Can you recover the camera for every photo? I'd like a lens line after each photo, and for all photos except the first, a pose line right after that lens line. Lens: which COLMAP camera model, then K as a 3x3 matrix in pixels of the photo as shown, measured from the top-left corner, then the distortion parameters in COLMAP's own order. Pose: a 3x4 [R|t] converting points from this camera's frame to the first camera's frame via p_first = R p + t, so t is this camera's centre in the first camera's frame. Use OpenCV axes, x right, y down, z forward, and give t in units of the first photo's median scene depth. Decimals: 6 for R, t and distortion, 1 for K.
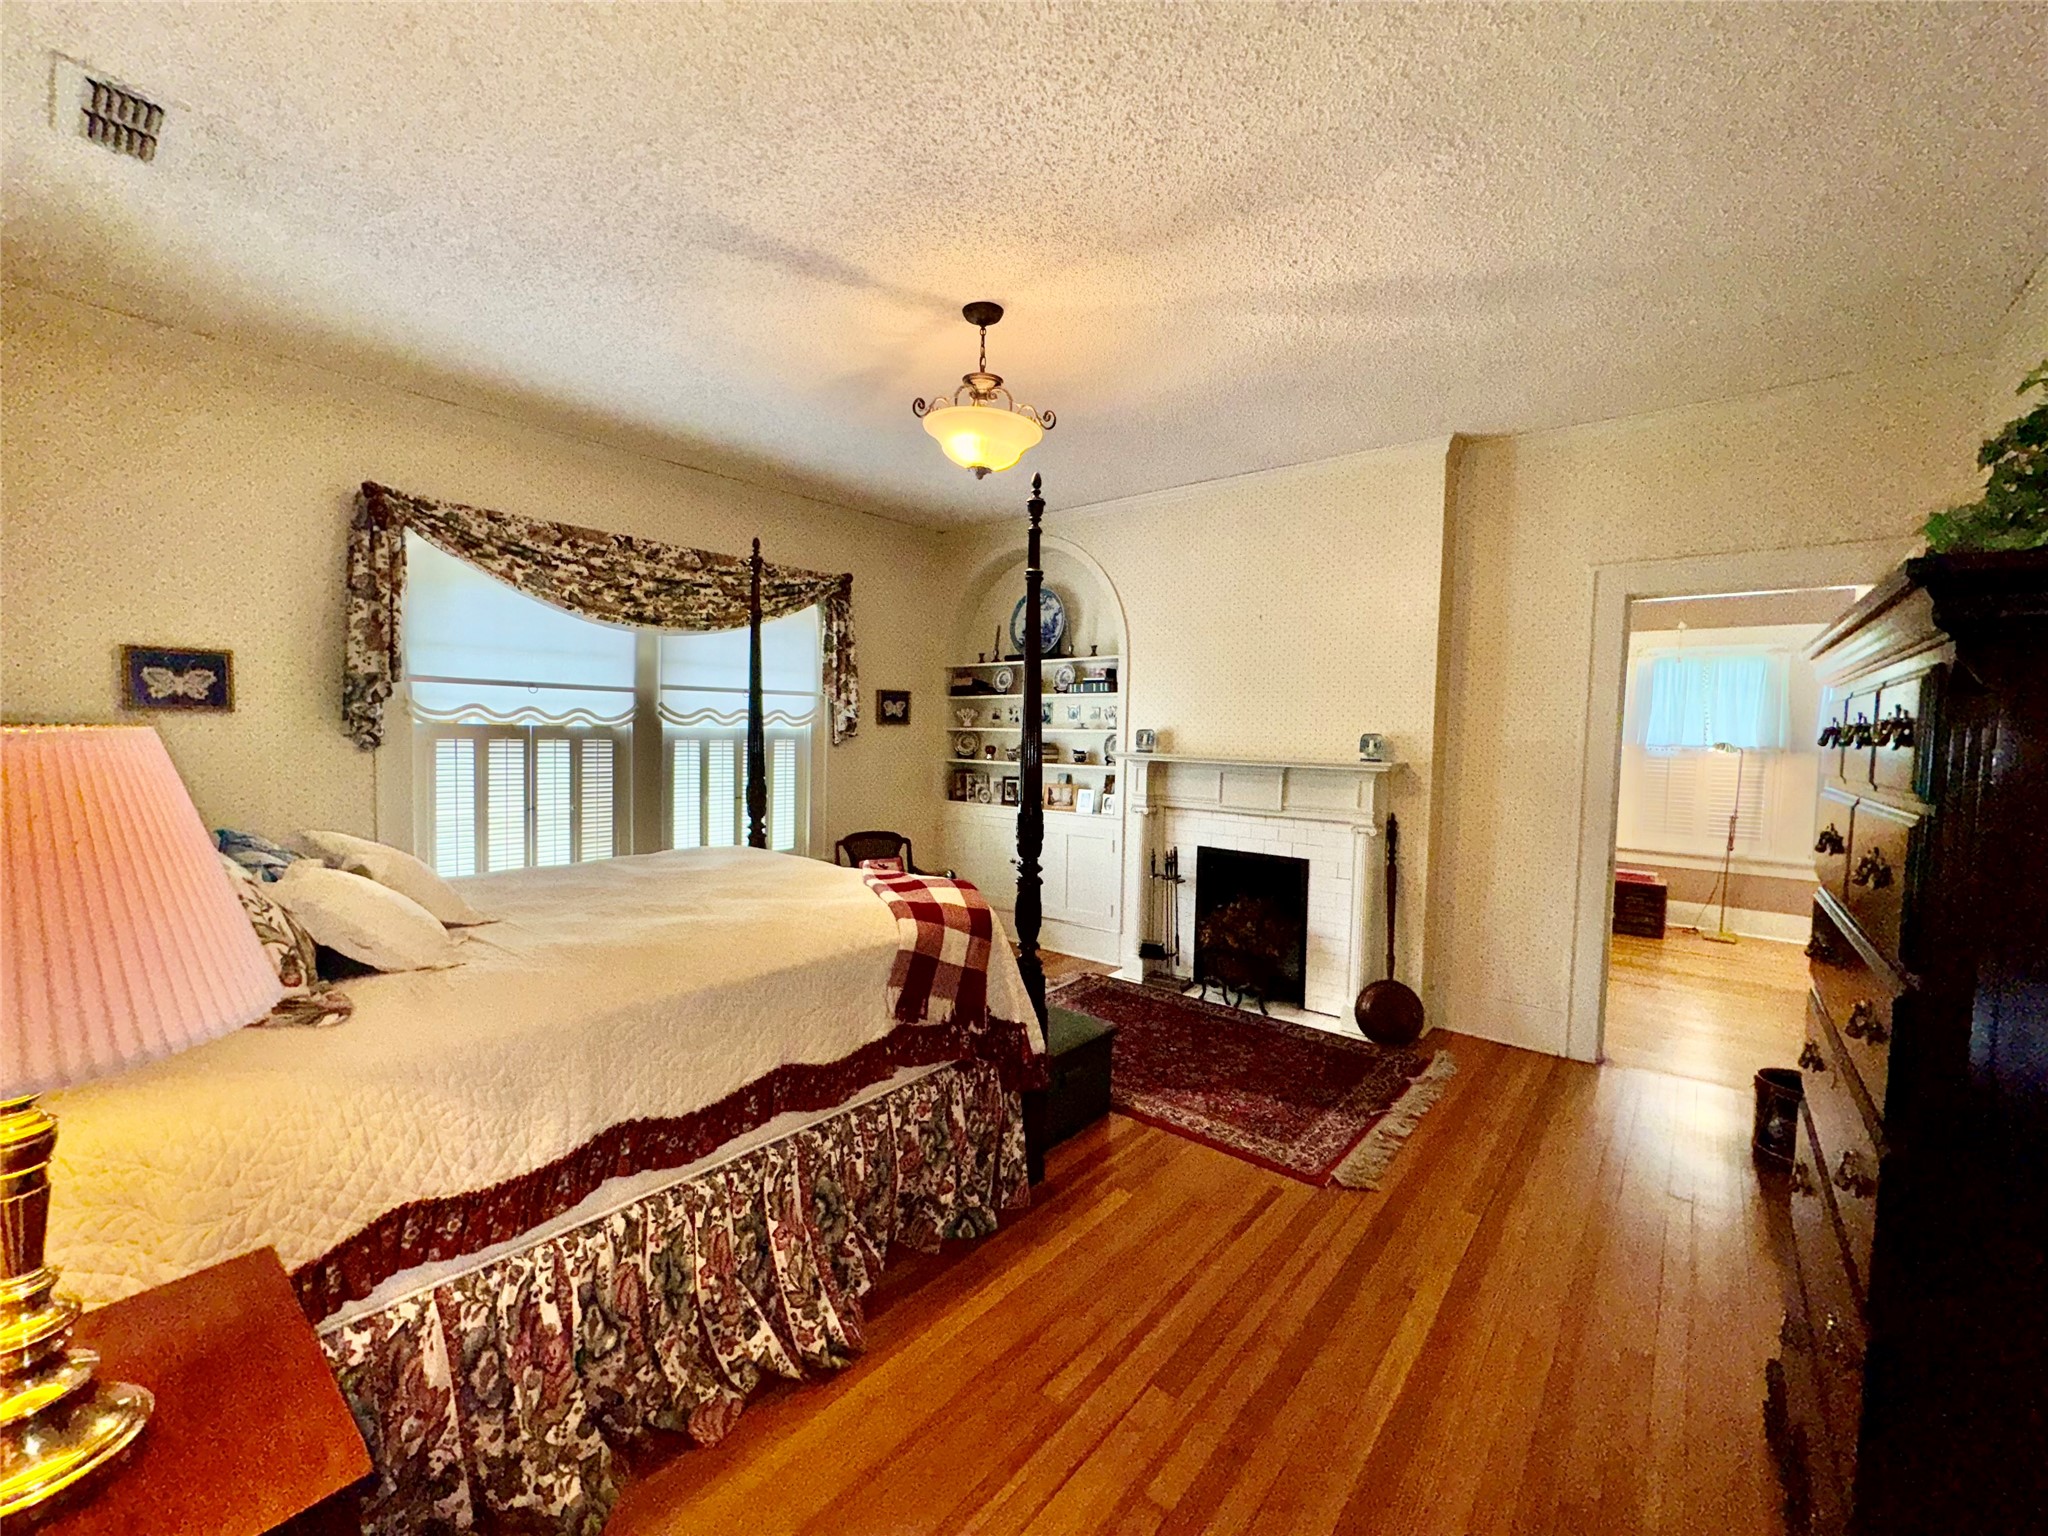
lens RADIAL K [[814.8, 0, 1020.9], [0, 814.8, 769.8], [0, 0, 1]] dist [0.000184, -0.000001]
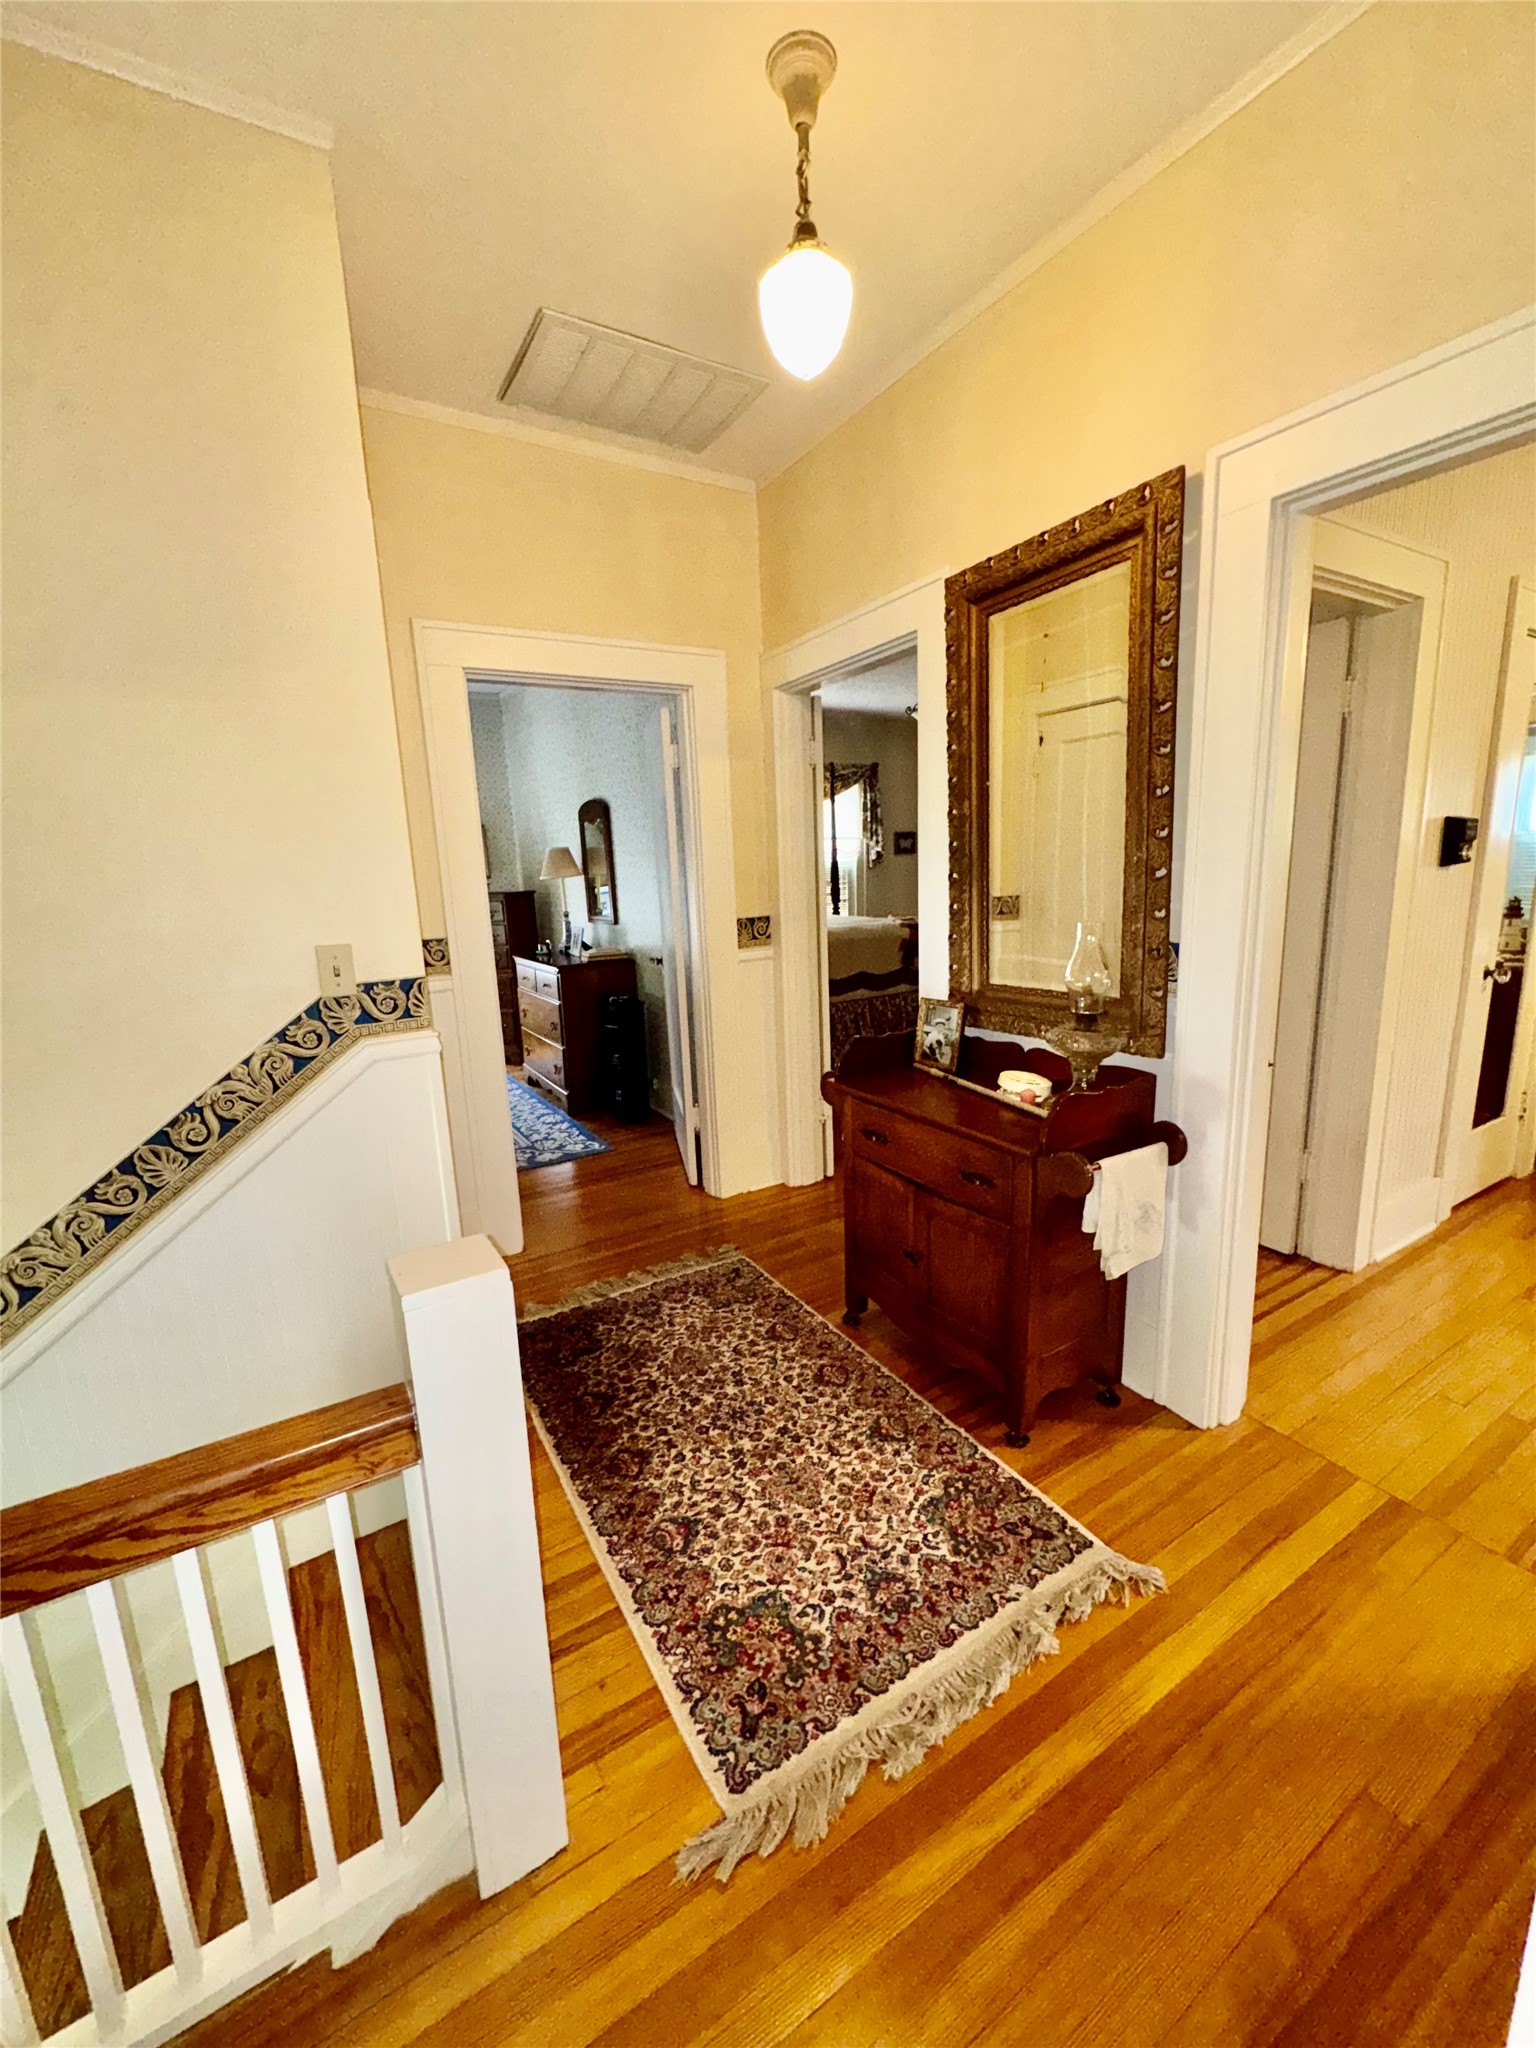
lens RADIAL K [[814.8, 0, 770.8], [0, 814.8, 1022.9], [0, 0, 1]] dist [0.000184, -0.000001]
pose [[0.945567, 0.011553, -0.325224, 0.130839], [0.036795, 0.989166, 0.142117, 0.039409], [0.323342, -0.146347, 0.934897, -0.696952]]
